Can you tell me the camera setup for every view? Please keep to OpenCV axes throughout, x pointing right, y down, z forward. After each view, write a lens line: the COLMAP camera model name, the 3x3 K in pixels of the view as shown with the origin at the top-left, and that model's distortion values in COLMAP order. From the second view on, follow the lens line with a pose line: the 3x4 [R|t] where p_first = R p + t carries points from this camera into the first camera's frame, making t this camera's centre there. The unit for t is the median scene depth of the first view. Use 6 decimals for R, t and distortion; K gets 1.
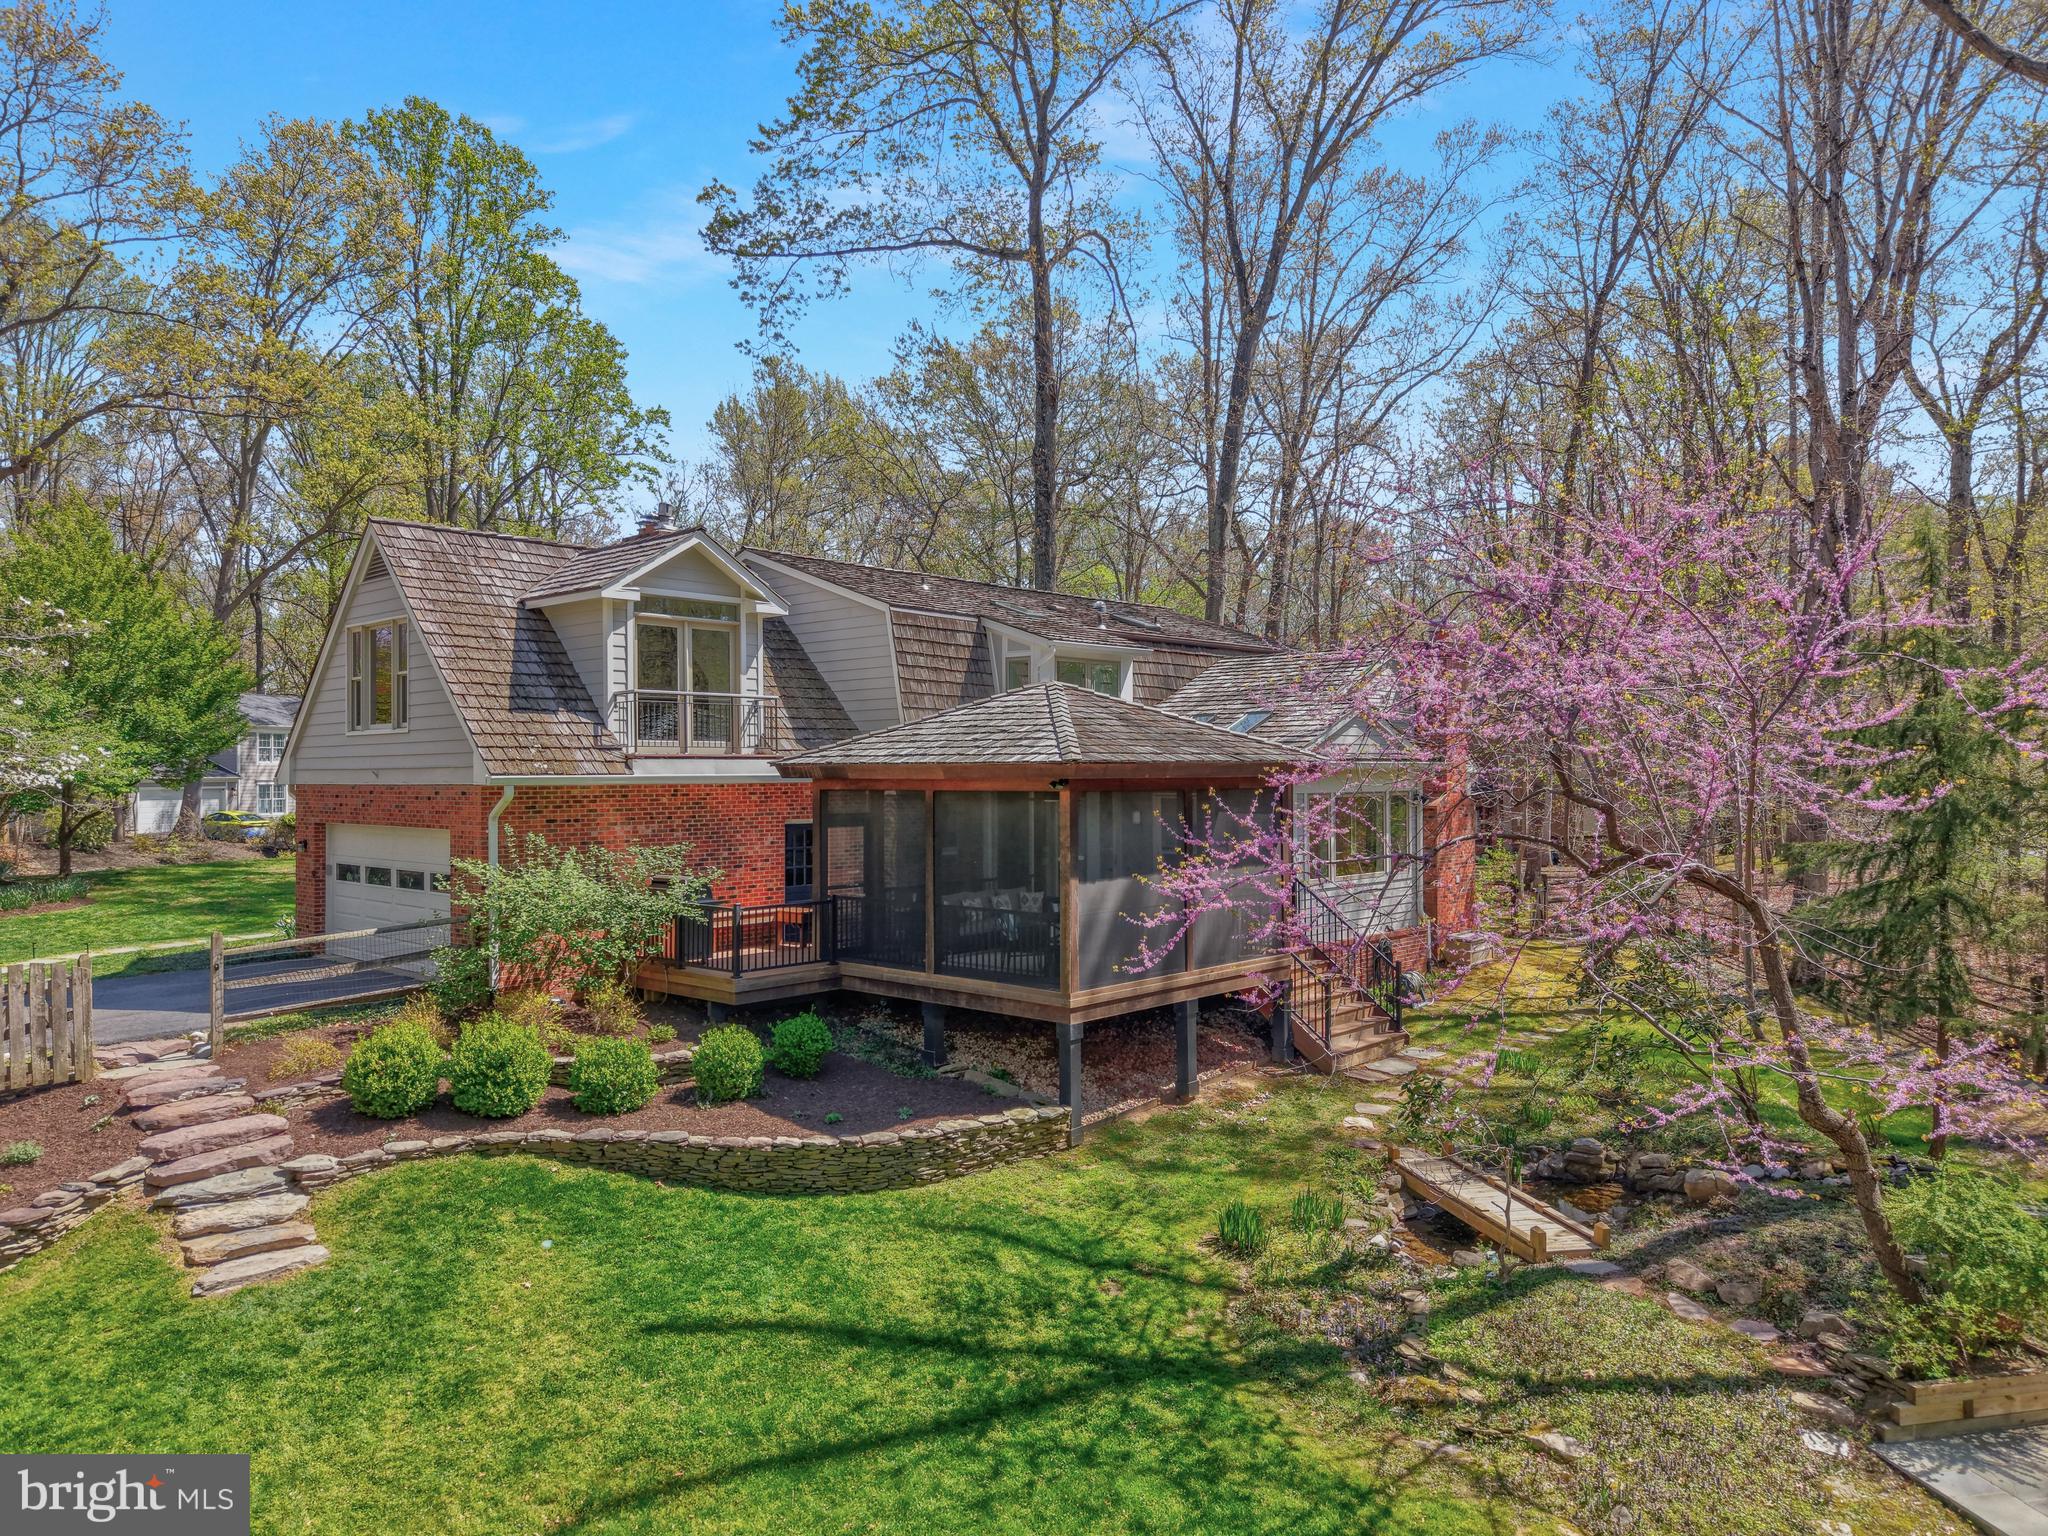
lens RADIAL K [[1363.6, 0, 1024.0], [0, 1363.6, 768.0], [0, 0, 1]] dist [0.001594, 0.001075]
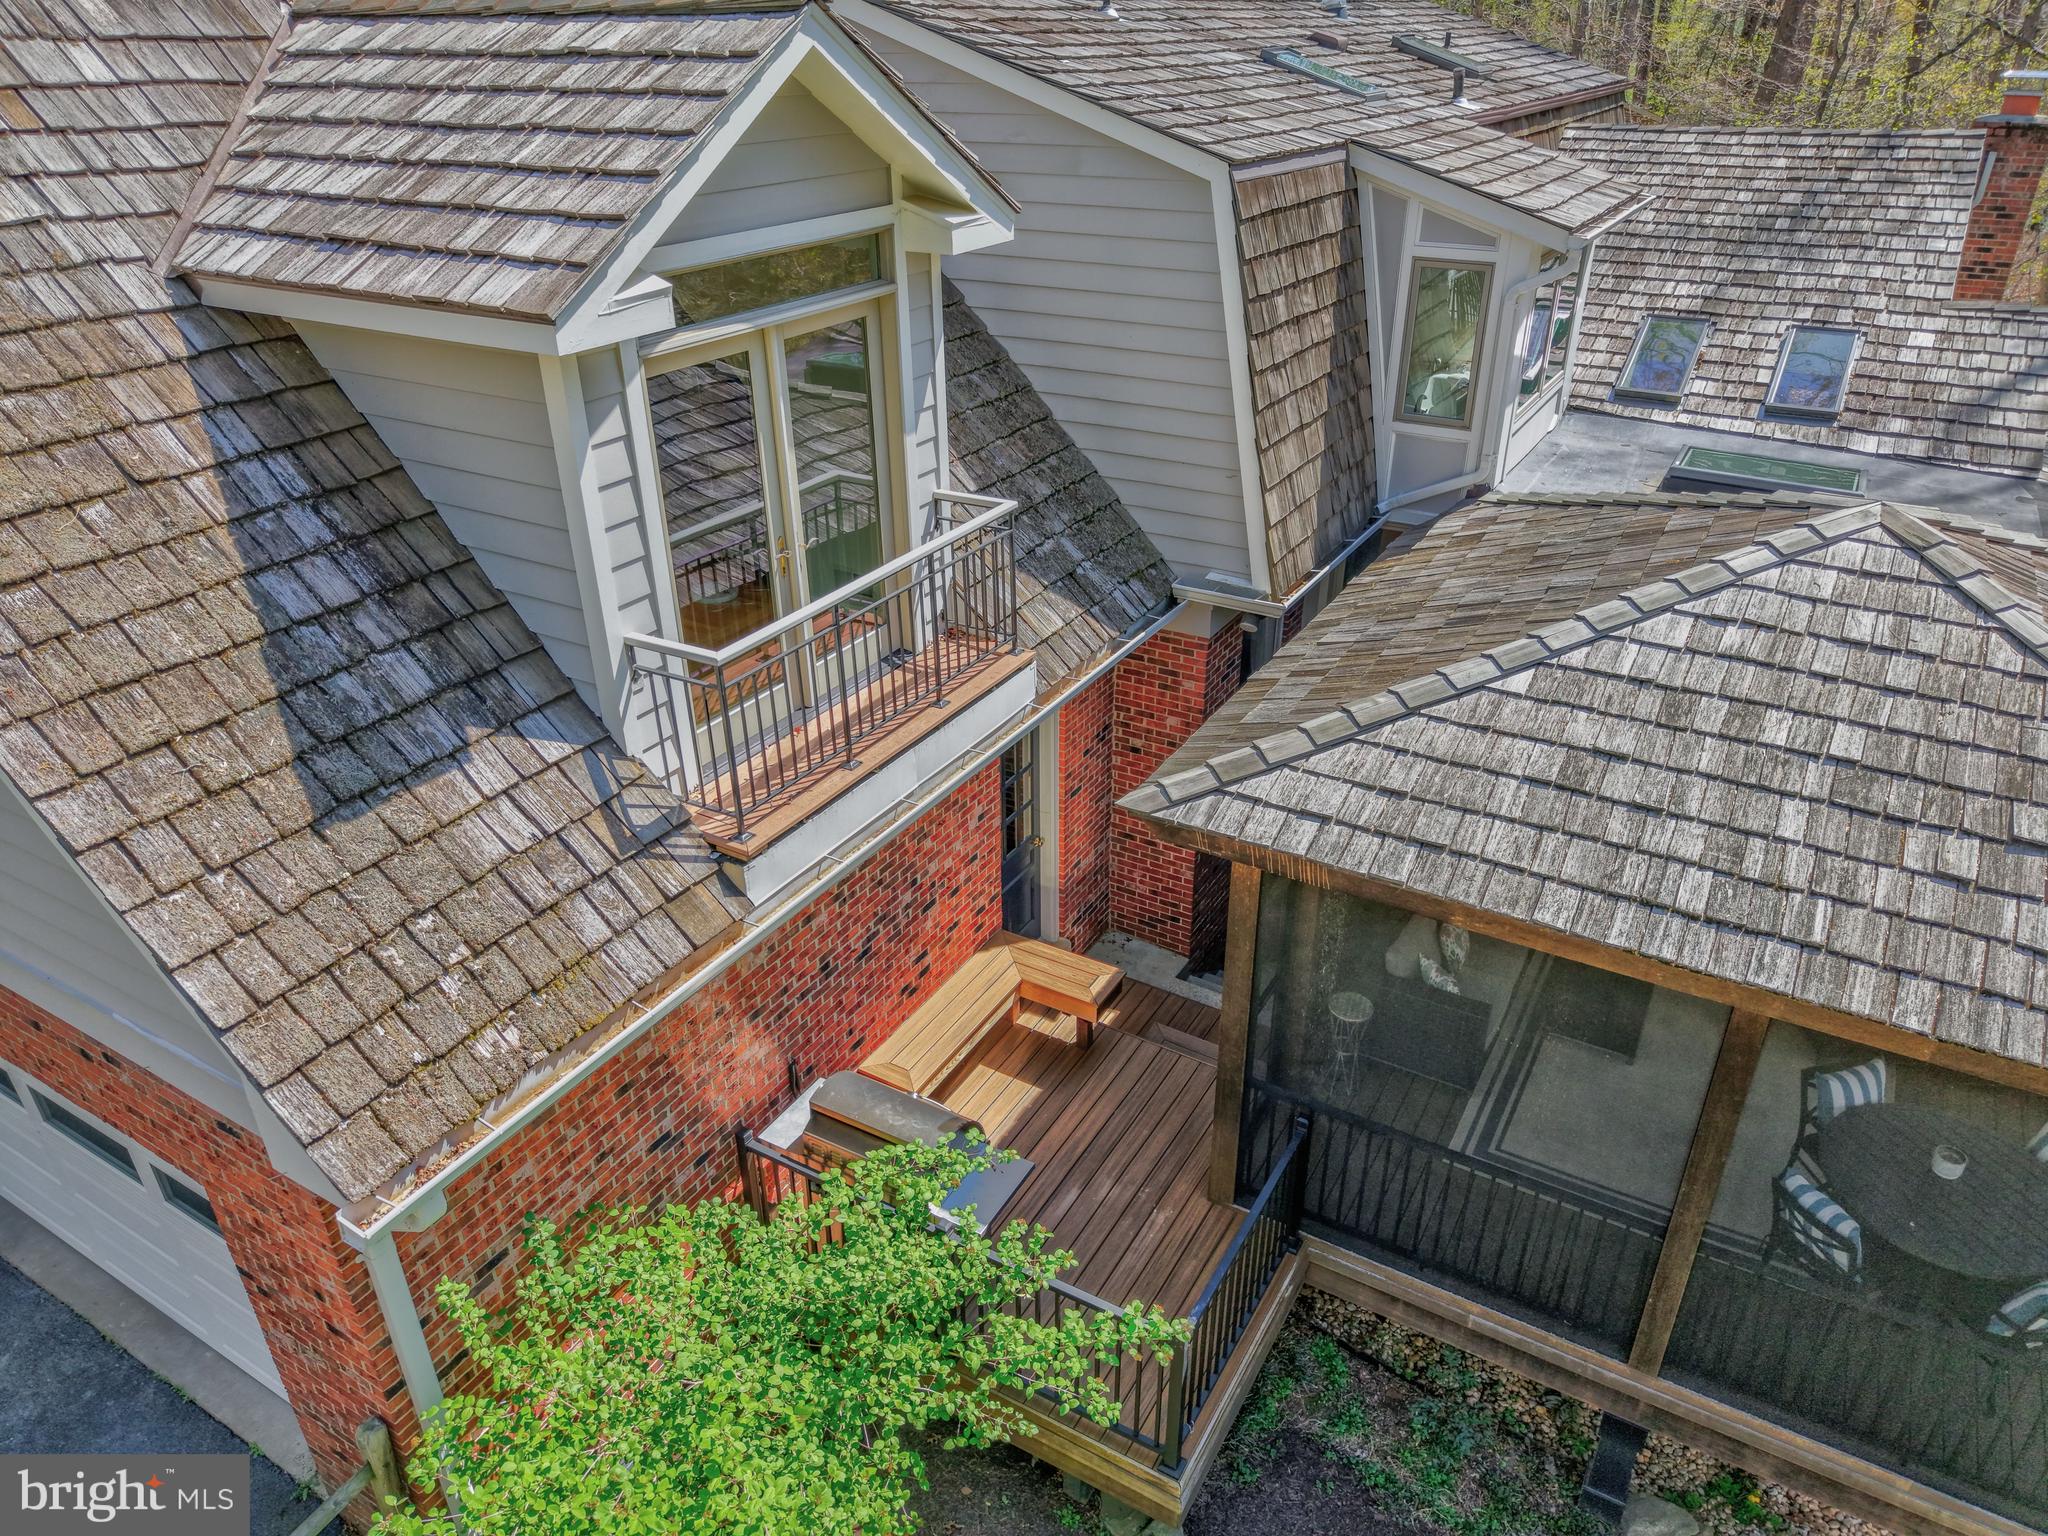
lens RADIAL K [[1363.6, 0, 1024.0], [0, 1363.6, 768.0], [0, 0, 1]] dist [0.001594, 0.001075]
pose [[0.977639, -0.103117, 0.183272, -0.271821], [0.000710, 0.873135, 0.487478, -0.179337], [-0.210288, -0.476447, 0.853684, 0.703328]]
